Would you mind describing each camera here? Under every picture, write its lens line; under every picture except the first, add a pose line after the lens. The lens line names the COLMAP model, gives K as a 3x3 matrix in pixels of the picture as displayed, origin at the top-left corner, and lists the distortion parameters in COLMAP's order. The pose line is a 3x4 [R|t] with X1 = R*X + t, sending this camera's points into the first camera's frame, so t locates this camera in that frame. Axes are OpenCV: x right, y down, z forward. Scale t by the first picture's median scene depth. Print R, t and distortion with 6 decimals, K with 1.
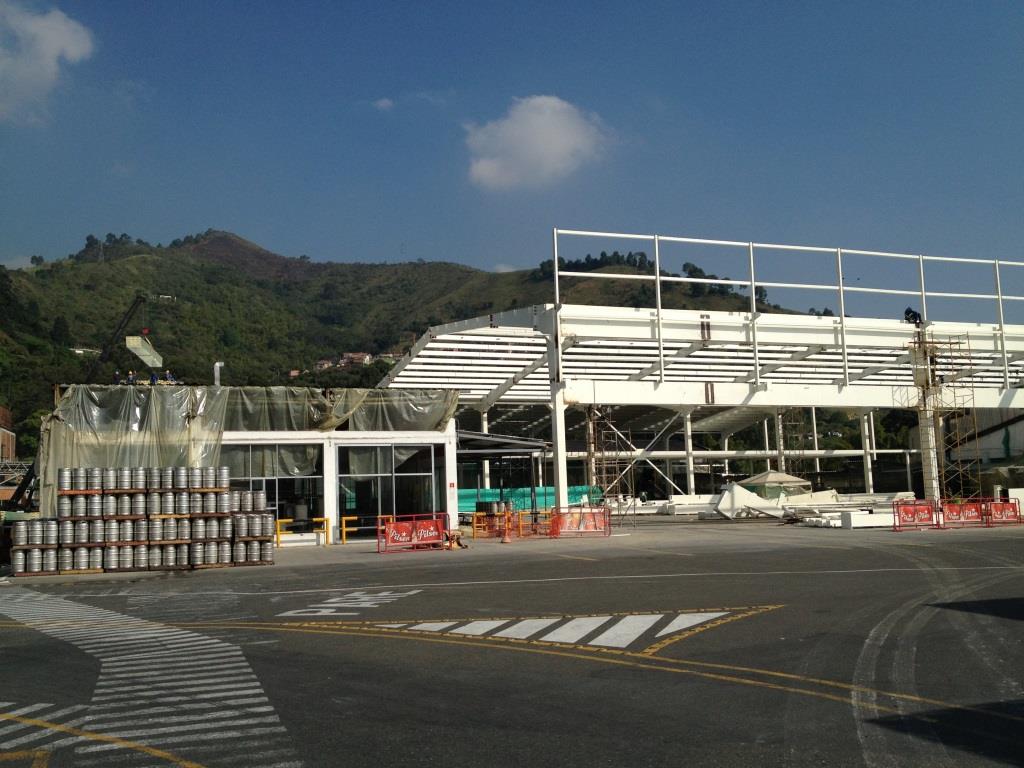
lens RADIAL K [[985.9, 0, 512.0], [0, 985.9, 384.0], [0, 0, 1]] dist [0.069695, -0.000628]
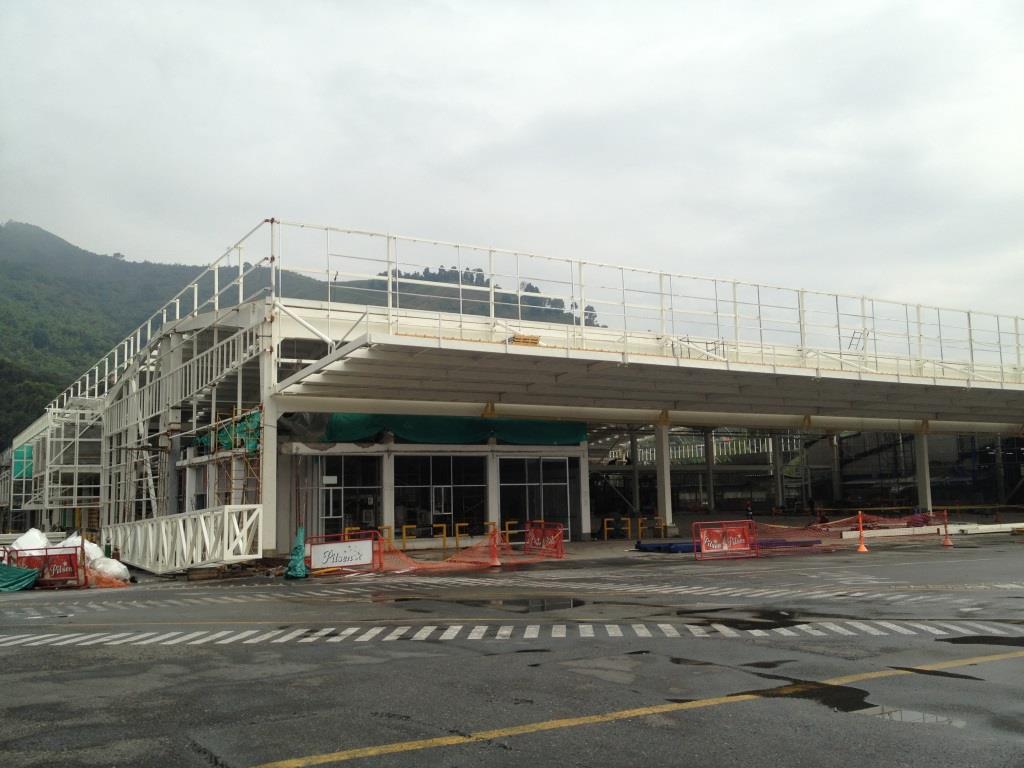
lens RADIAL K [[985.9, 0, 512.0], [0, 985.9, 384.0], [0, 0, 1]] dist [0.069695, -0.000628]
pose [[0.980607, 0.024097, 0.194496, -0.168395], [-0.021822, 0.999666, -0.013830, -0.002833], [-0.194764, 0.009318, 0.980806, -0.046669]]
